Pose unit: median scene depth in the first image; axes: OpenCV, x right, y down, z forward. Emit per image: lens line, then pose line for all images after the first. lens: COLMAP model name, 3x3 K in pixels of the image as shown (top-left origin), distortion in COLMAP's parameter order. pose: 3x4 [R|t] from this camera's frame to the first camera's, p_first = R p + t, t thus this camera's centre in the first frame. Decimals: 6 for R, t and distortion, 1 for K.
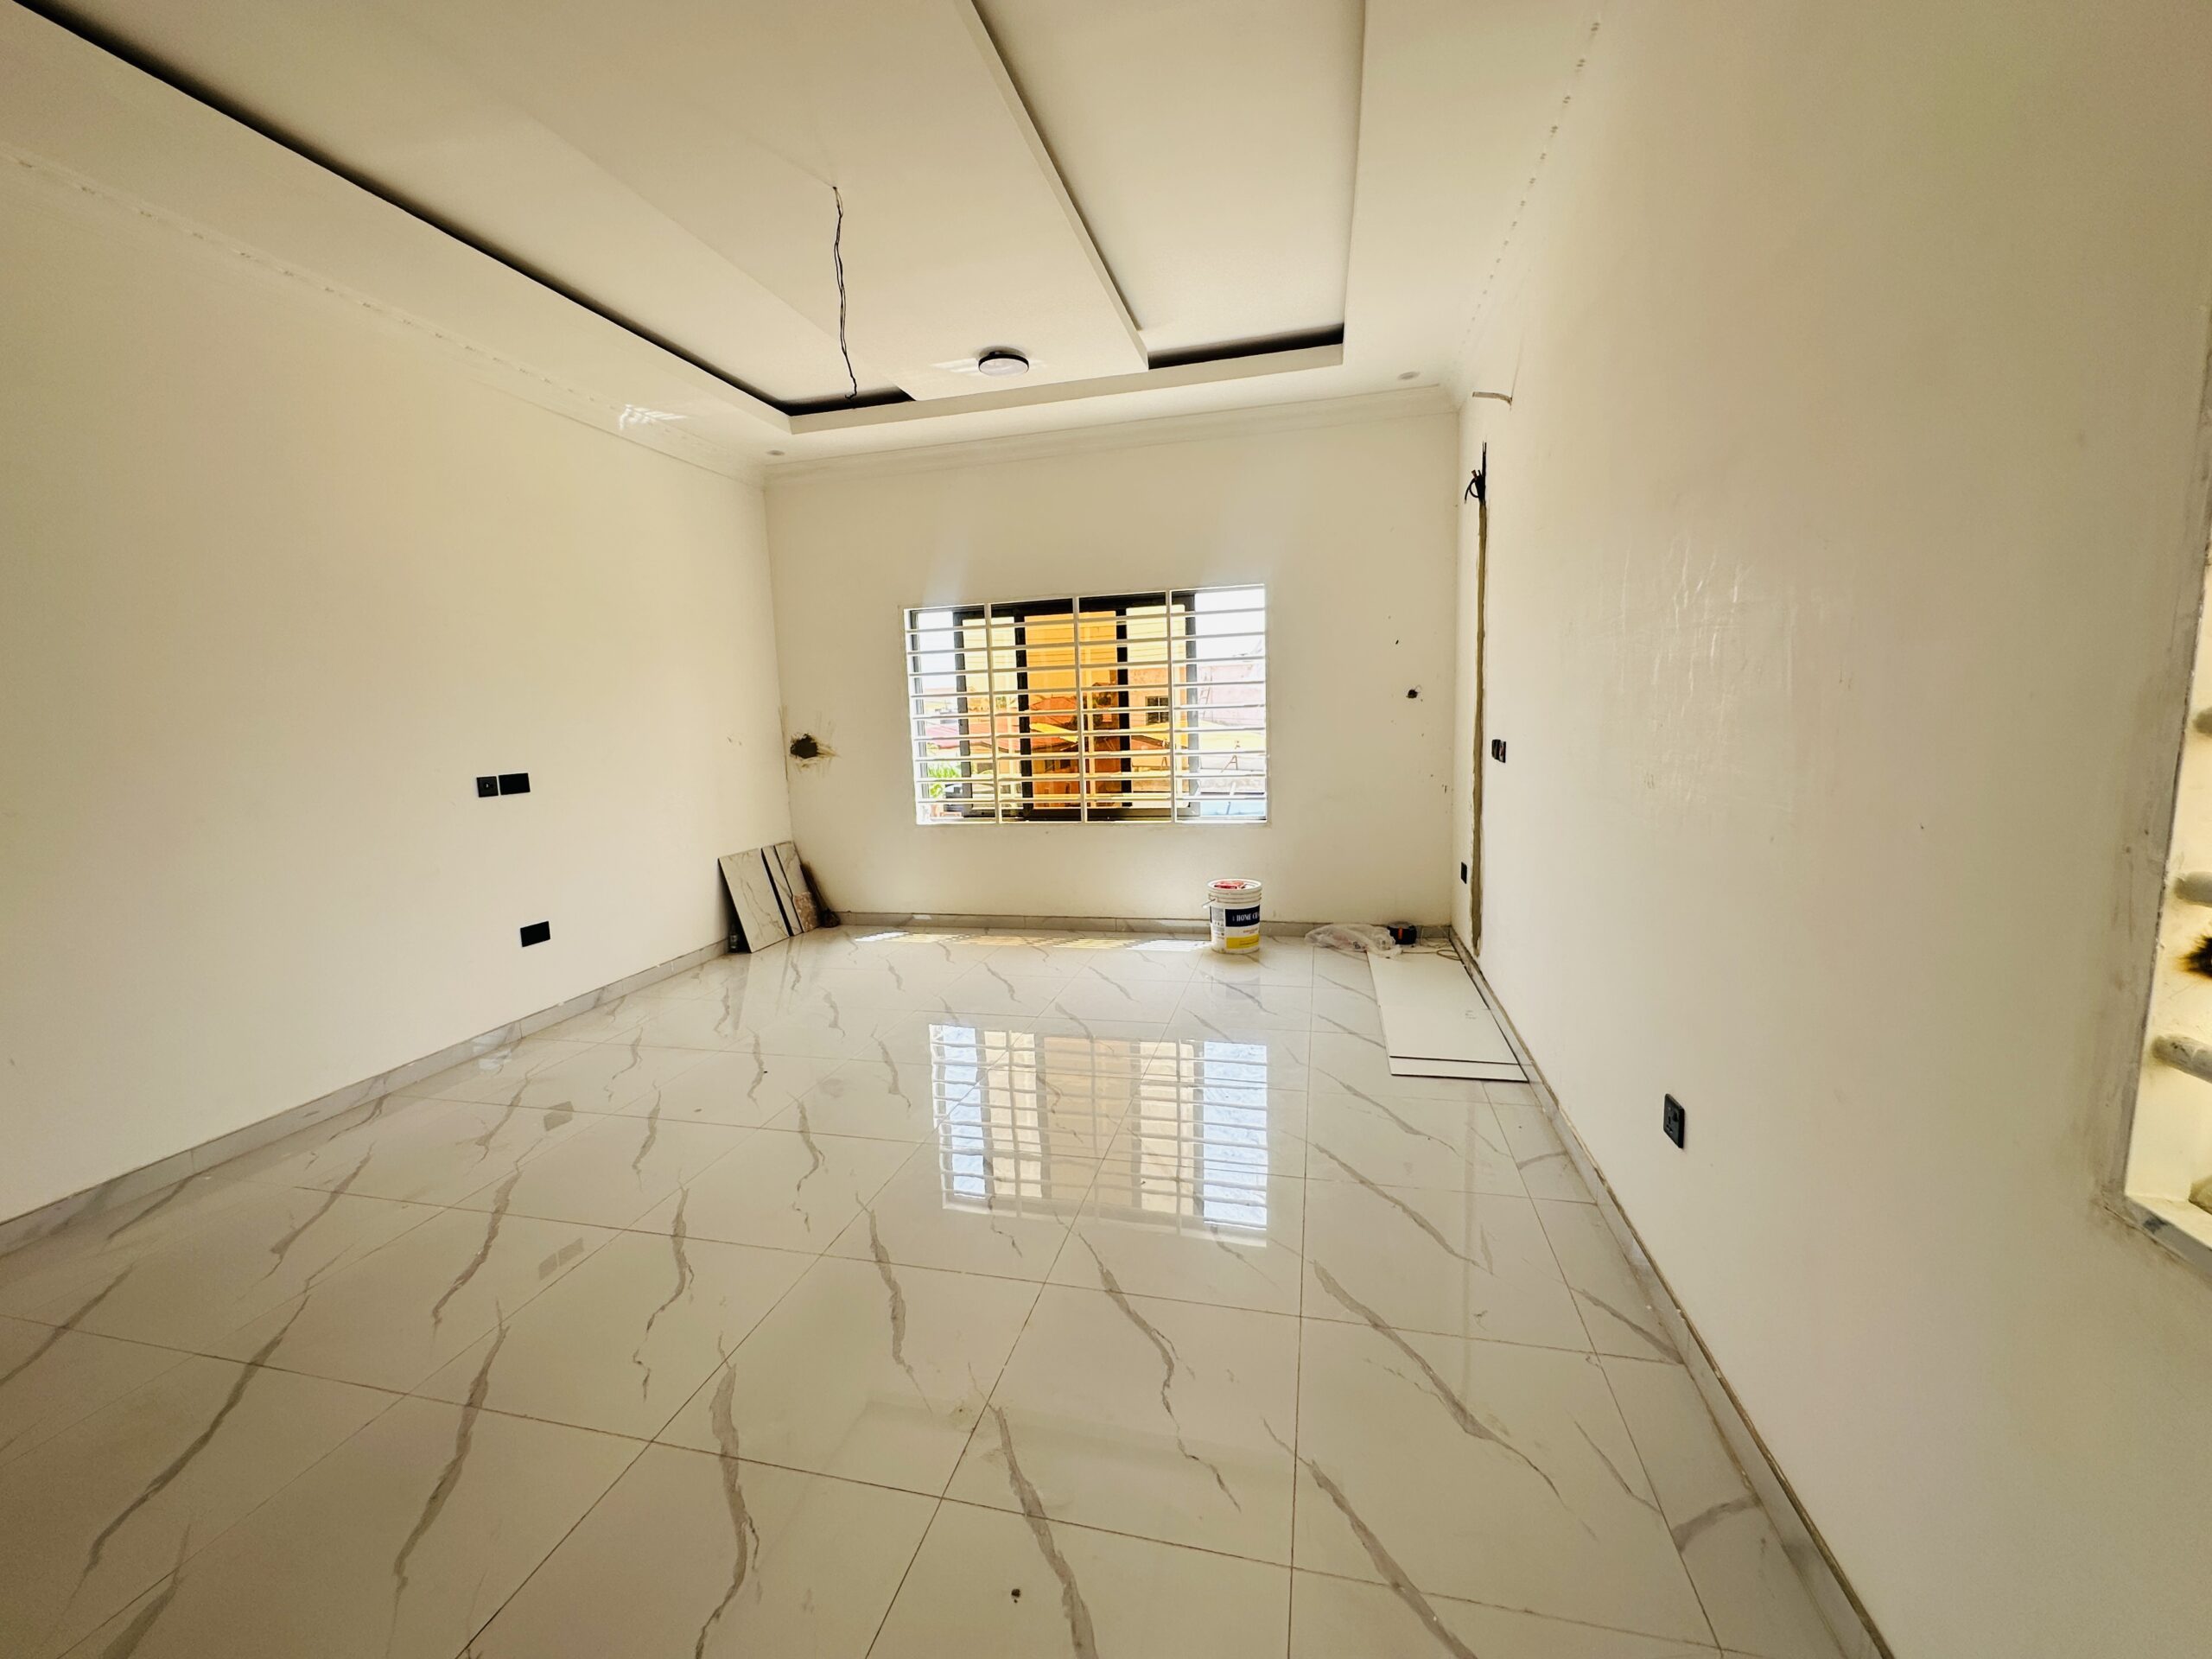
lens RADIAL K [[884.9, 0, 1103.8], [0, 884.9, 833.0], [0, 0, 1]] dist [-0.003225, 0.000978]
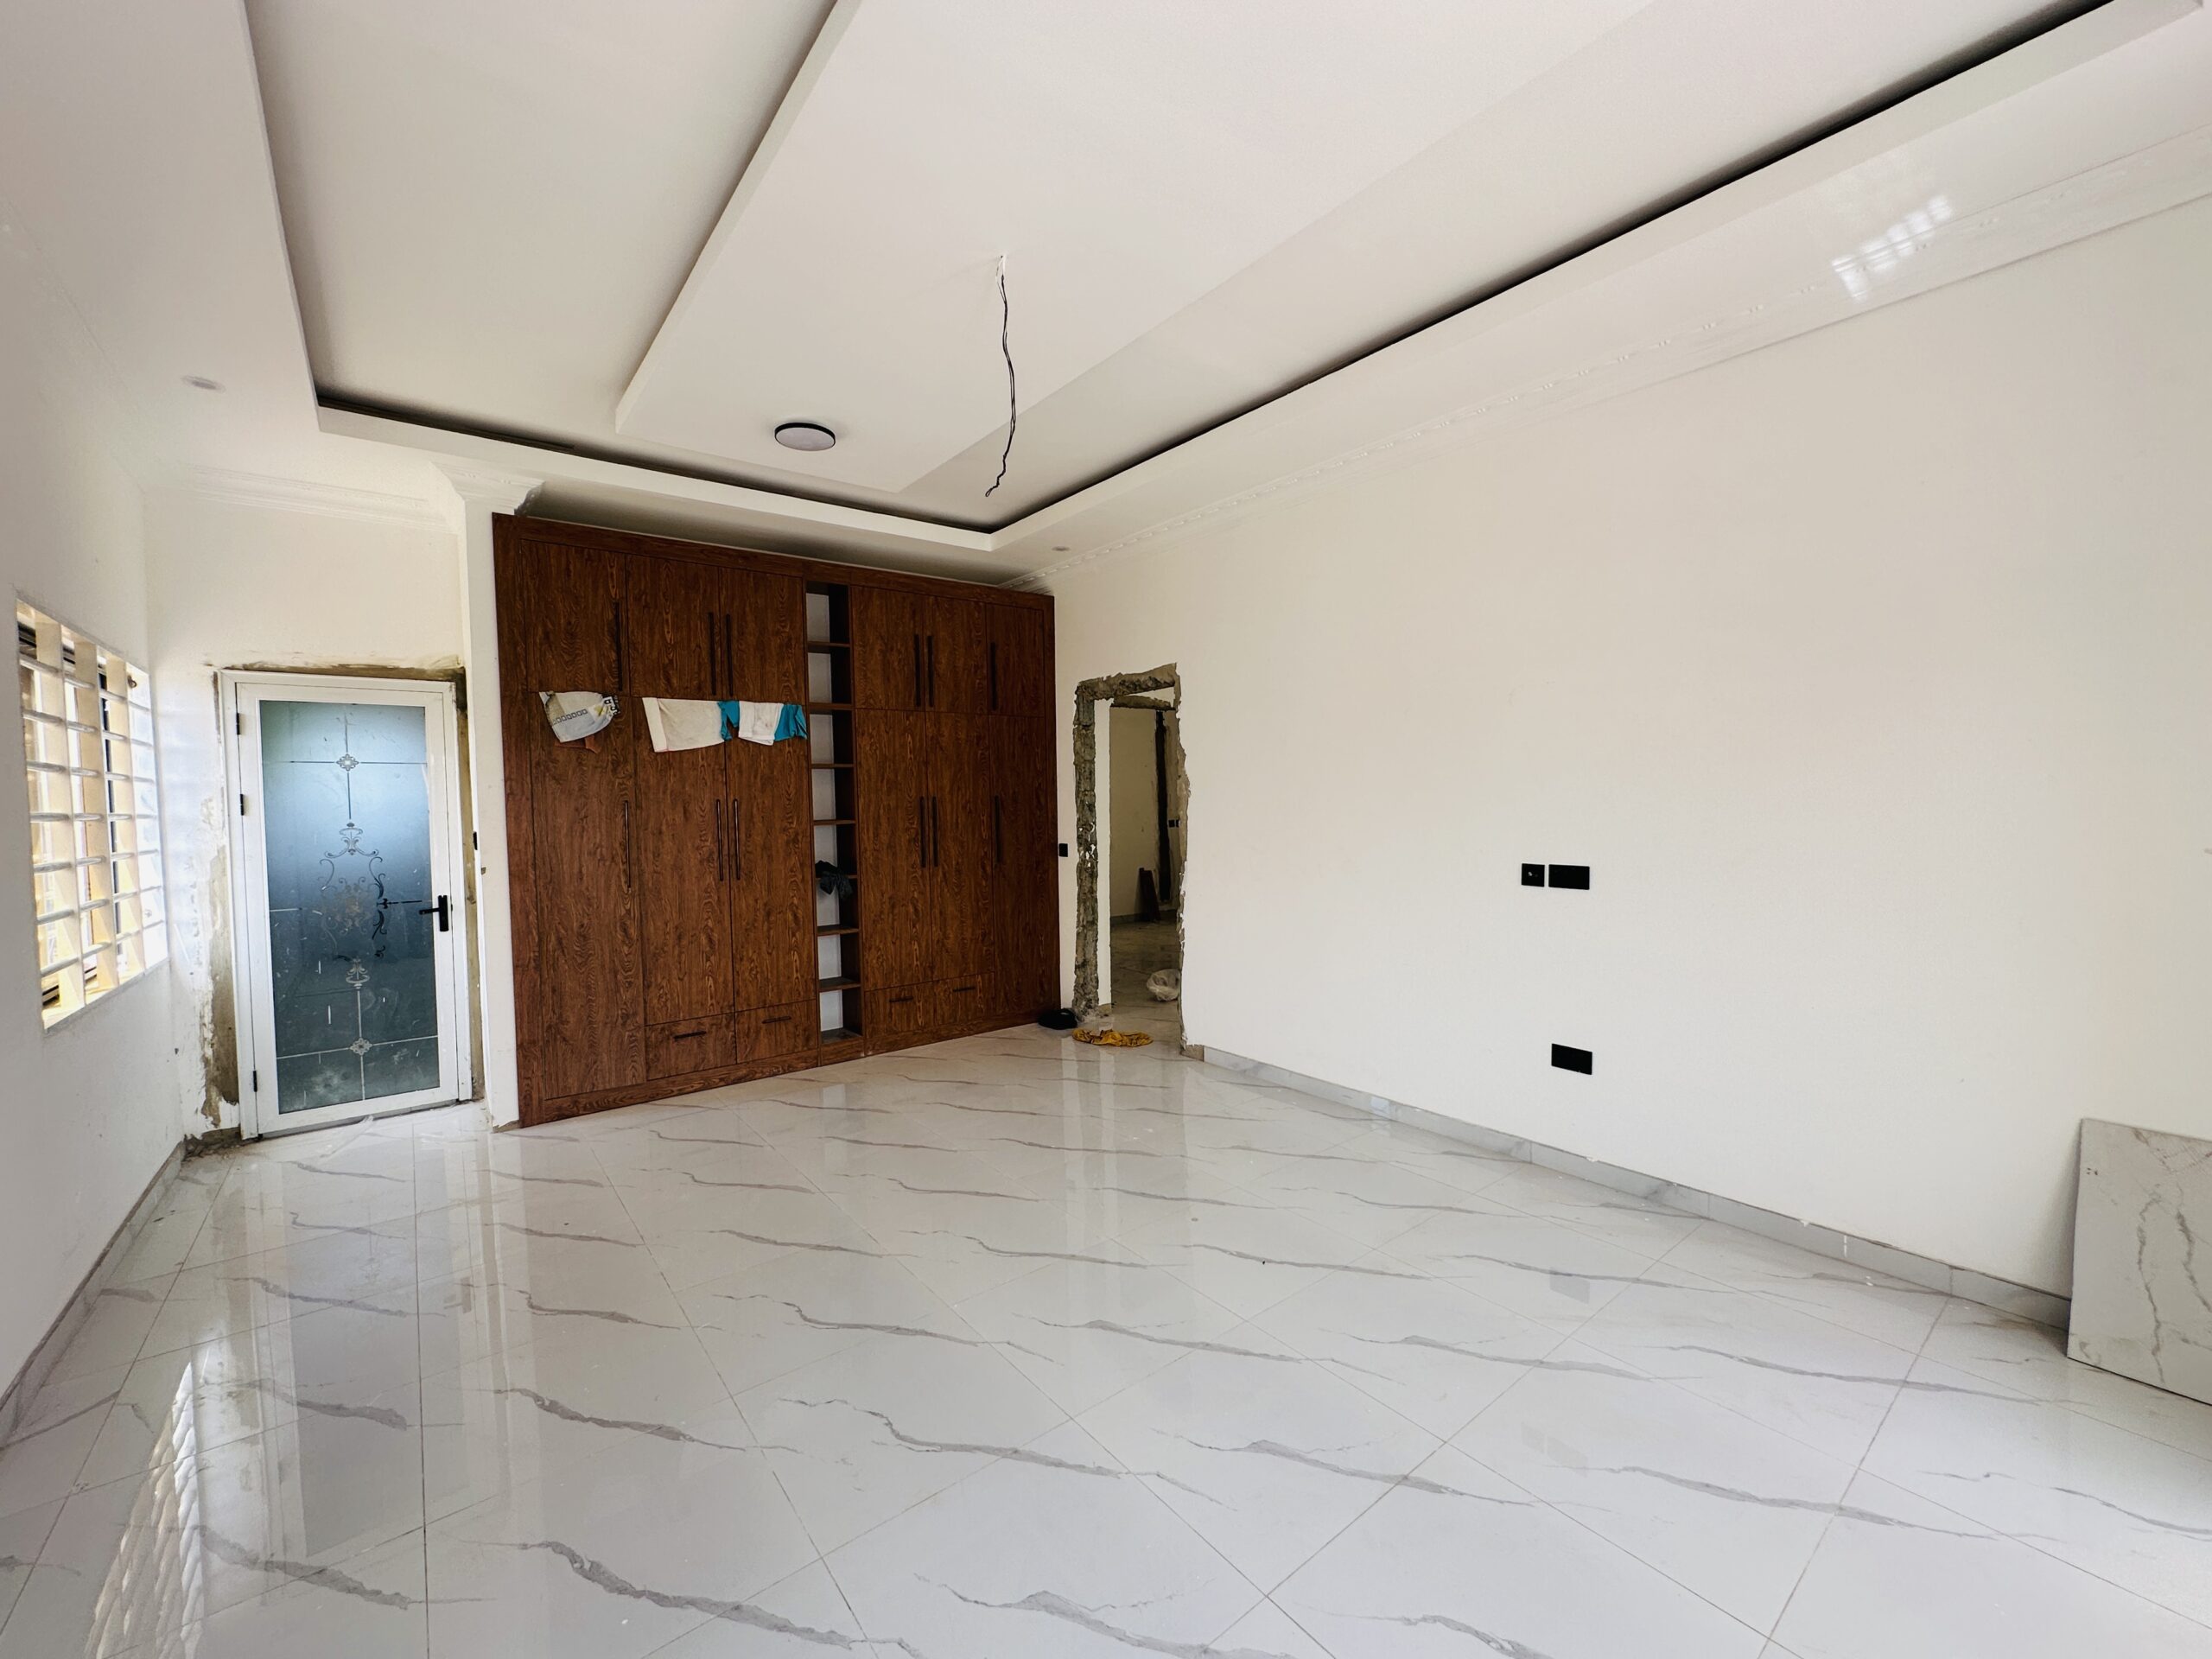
lens RADIAL K [[884.9, 0, 1103.8], [0, 884.9, 830.1], [0, 0, 1]] dist [-0.003225, 0.000978]
pose [[-0.615745, 0.075728, -0.784298, 0.265600], [-0.066441, 0.986836, 0.147446, -0.196166], [0.785139, 0.142898, -0.602608, 1.164253]]
